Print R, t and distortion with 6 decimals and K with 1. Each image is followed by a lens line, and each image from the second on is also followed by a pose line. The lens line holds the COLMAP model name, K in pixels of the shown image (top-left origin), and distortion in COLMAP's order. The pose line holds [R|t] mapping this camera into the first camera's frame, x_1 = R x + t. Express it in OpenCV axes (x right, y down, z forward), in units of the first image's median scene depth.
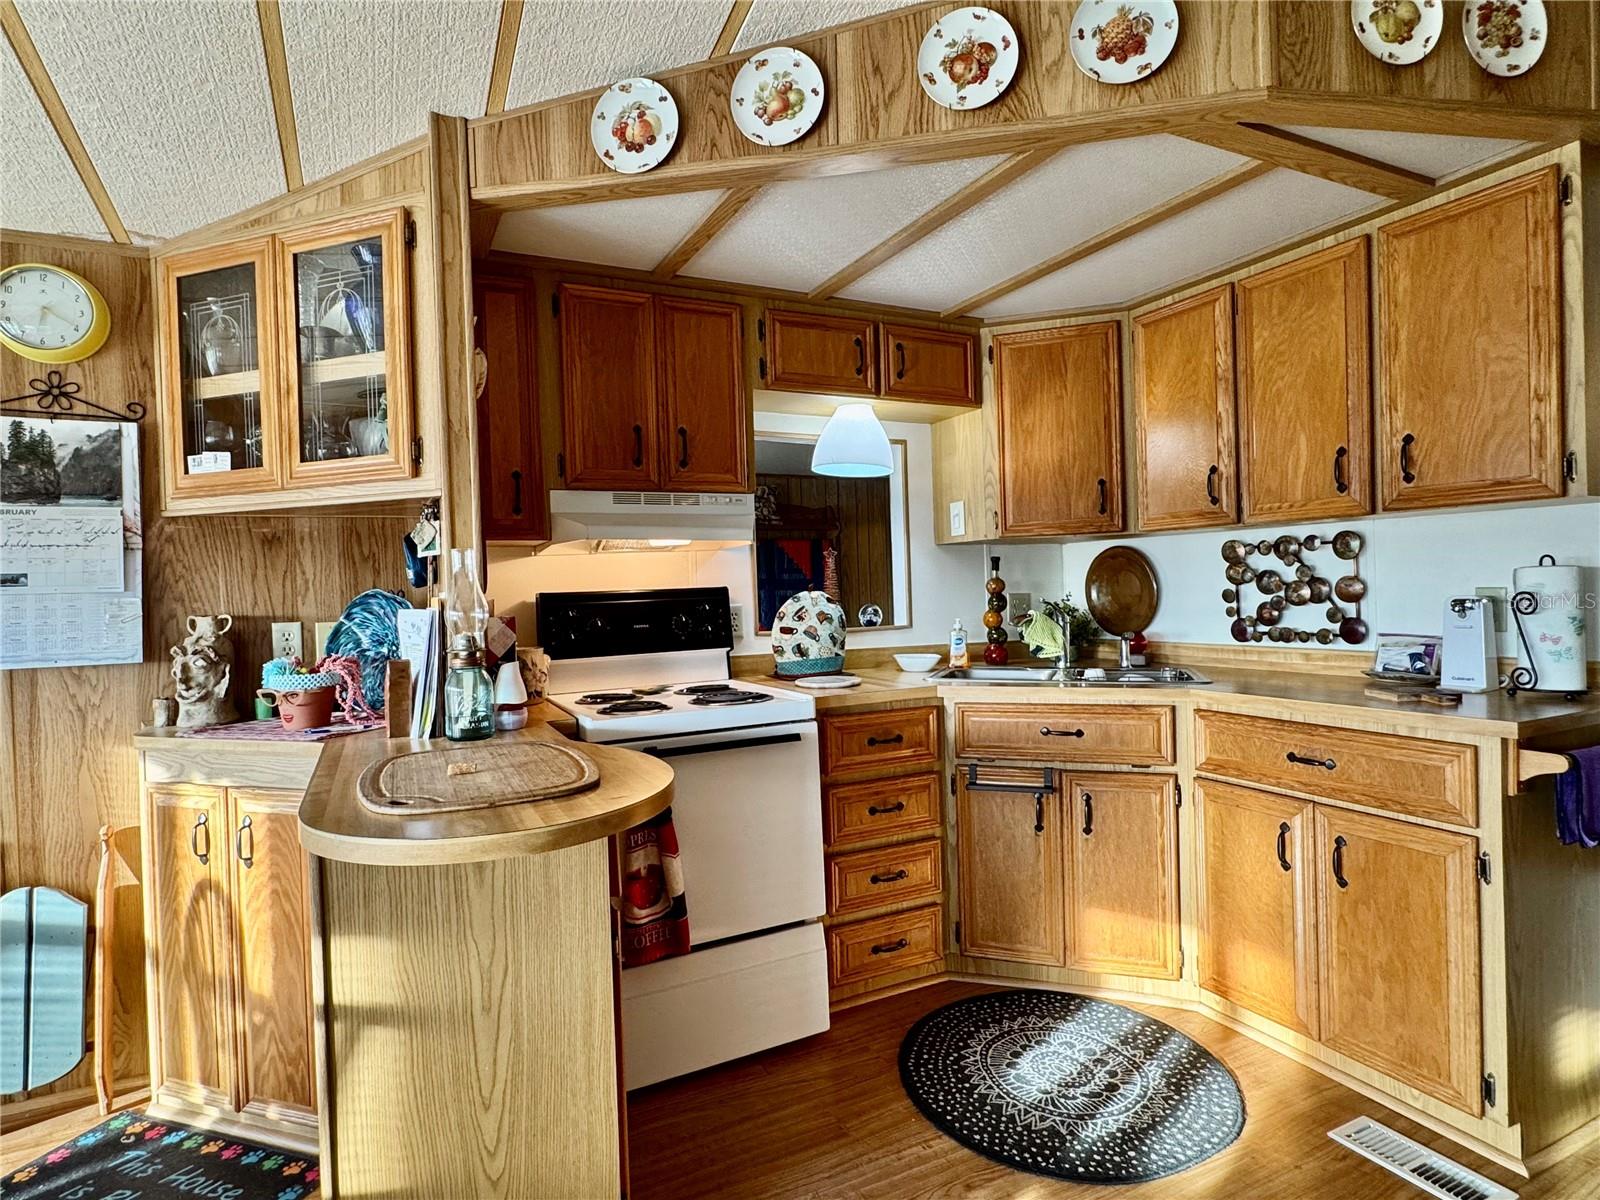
lens RADIAL K [[865.4, 0, 800.7], [0, 865.4, 597.8], [0, 0, 1]] dist [-0.001642, -0.001042]
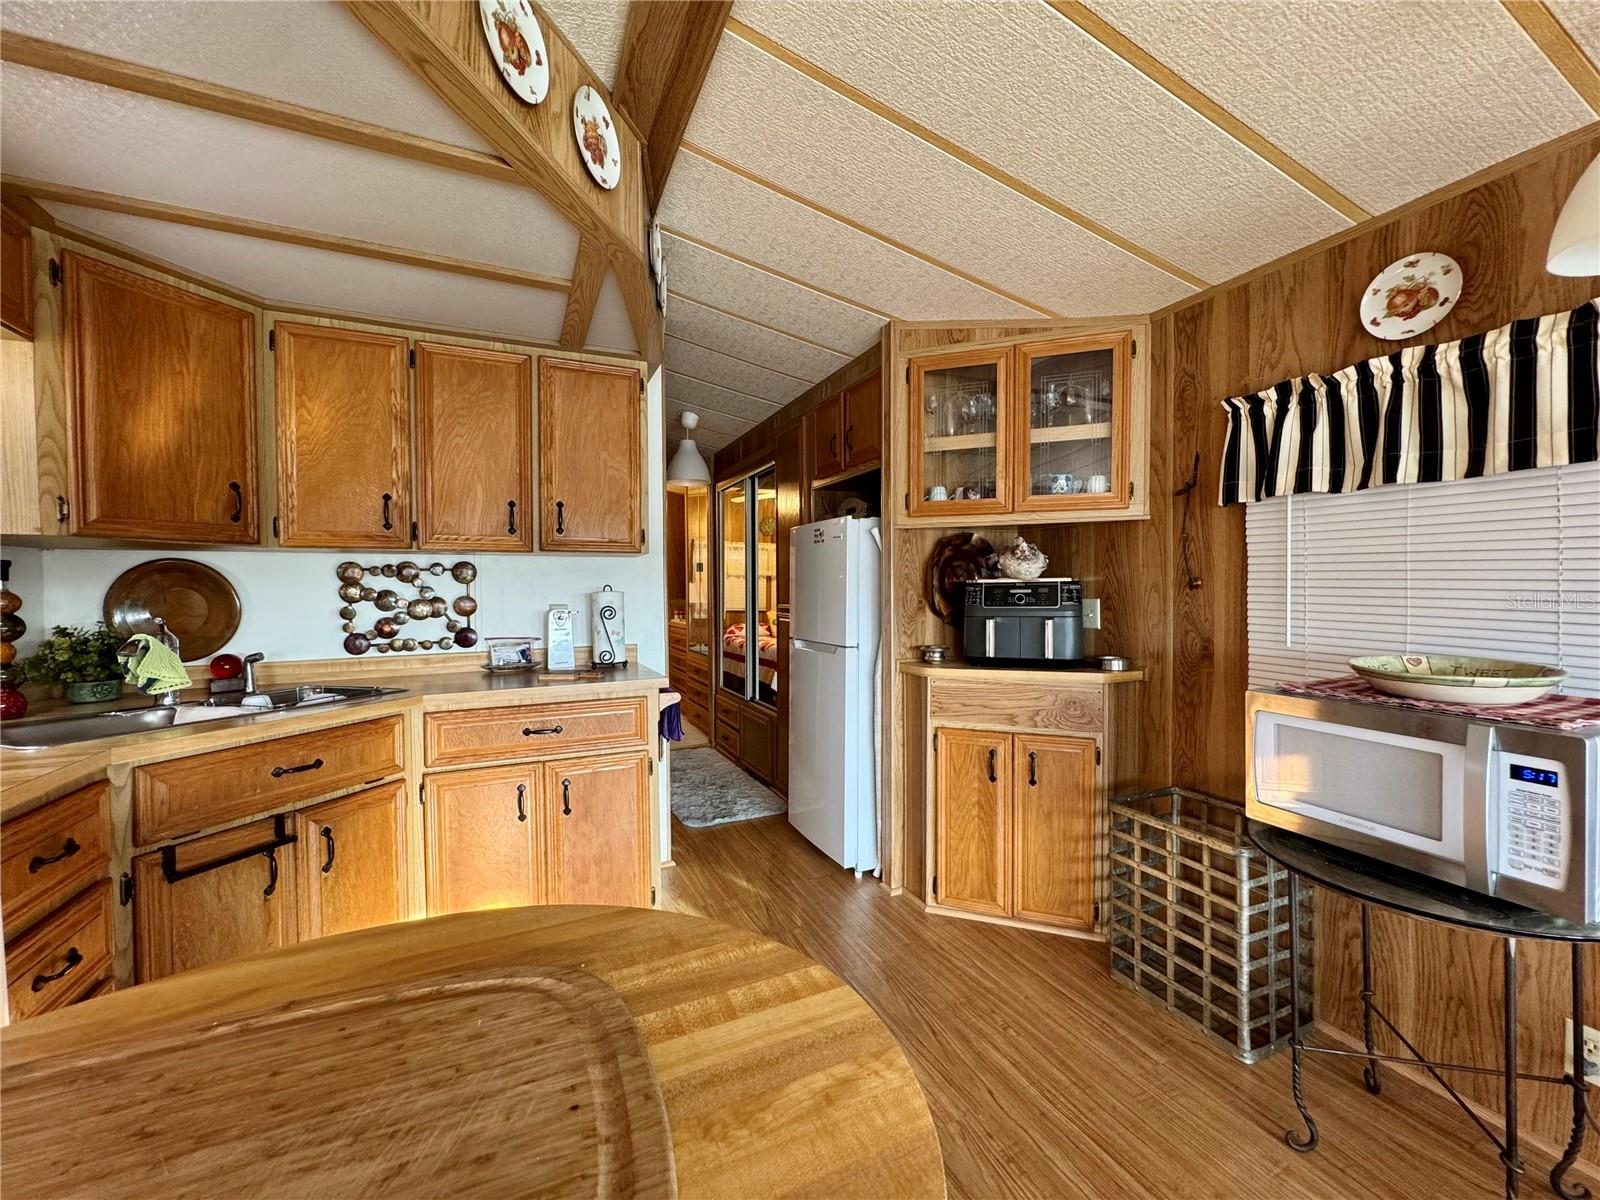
lens RADIAL K [[642.7, 0, 803.4], [0, 642.7, 598.1], [0, 0, 1]] dist [-0.003281, 0.000369]
pose [[0.030285, 0.017108, 0.999395, -0.320310], [0.021050, 0.999621, -0.017750, 0.005696], [-0.999320, 0.021575, 0.029914, 0.444066]]
